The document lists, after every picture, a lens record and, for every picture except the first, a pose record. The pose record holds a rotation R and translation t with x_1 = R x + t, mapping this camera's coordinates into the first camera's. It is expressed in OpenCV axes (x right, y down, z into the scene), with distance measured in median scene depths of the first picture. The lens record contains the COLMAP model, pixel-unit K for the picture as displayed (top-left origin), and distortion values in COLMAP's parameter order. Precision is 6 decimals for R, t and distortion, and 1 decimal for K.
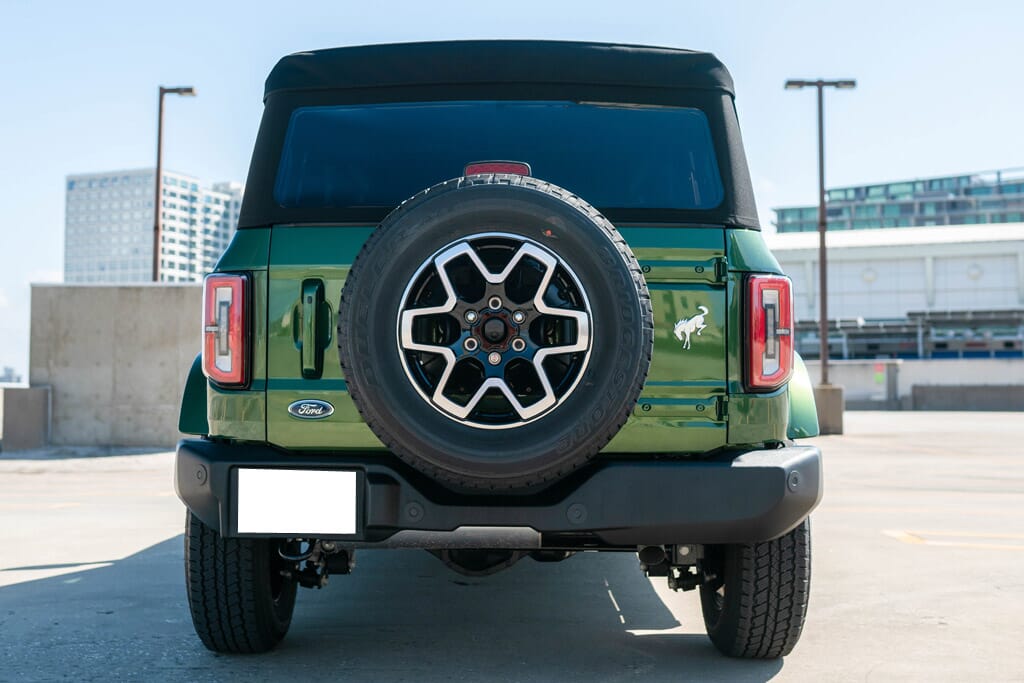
lens RADIAL K [[1246.6, 0, 512.0], [0, 1246.6, 341.5], [0, 0, 1]] dist [-0.030375, 0.027803]
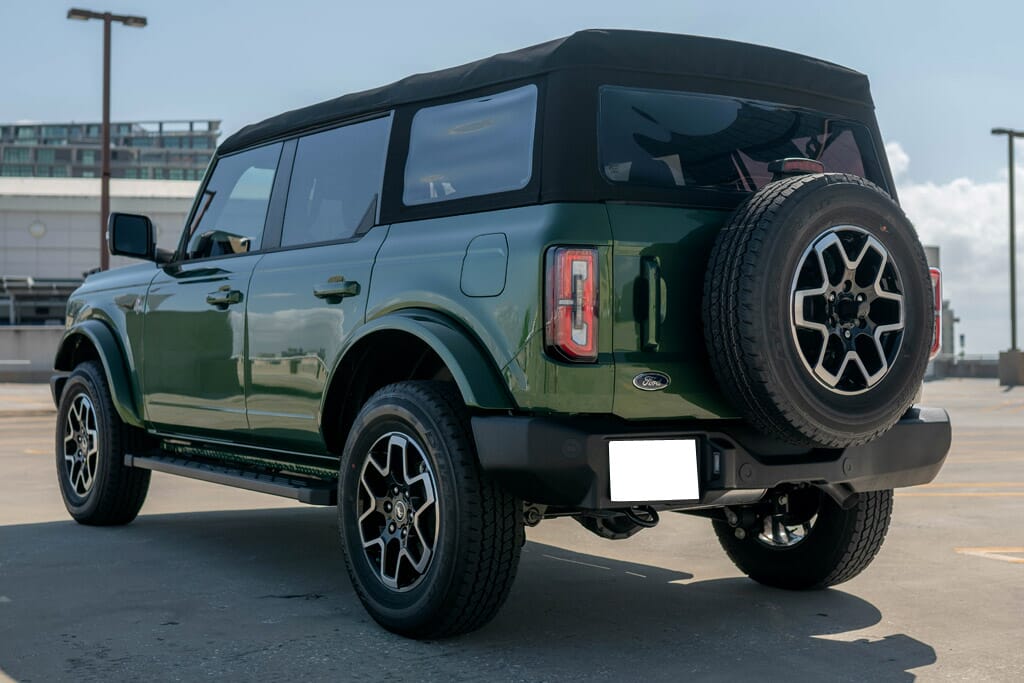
lens RADIAL K [[1391.8, 0, 513.6], [0, 1391.8, 362.3], [0, 0, 1]] dist [-0.050656, 0.003138]
pose [[0.813540, -0.006526, 0.581472, -1.017677], [-0.017668, 0.999198, 0.035934, -0.001530], [-0.581240, -0.039507, 0.812772, 0.131816]]
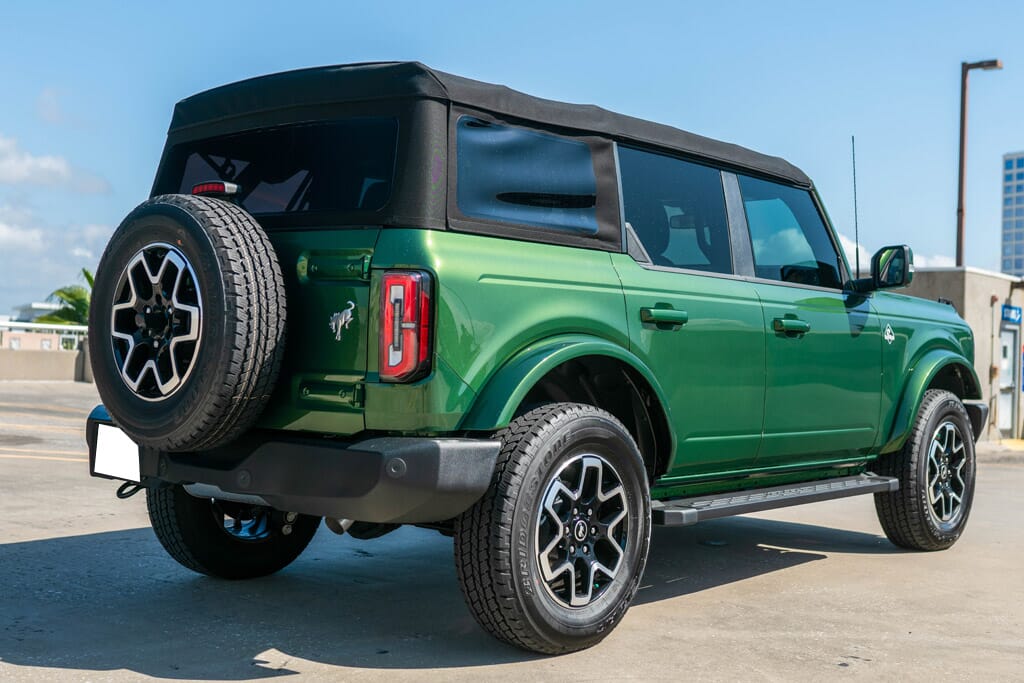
lens RADIAL K [[1246.6, 0, 512.0], [0, 1246.6, 341.5], [0, 0, 1]] dist [-0.030375, 0.027803]
pose [[0.775120, 0.019115, -0.631525, 1.046082], [-0.009504, 0.999782, 0.018597, -0.015925], [0.631743, -0.008413, 0.775133, 0.263471]]
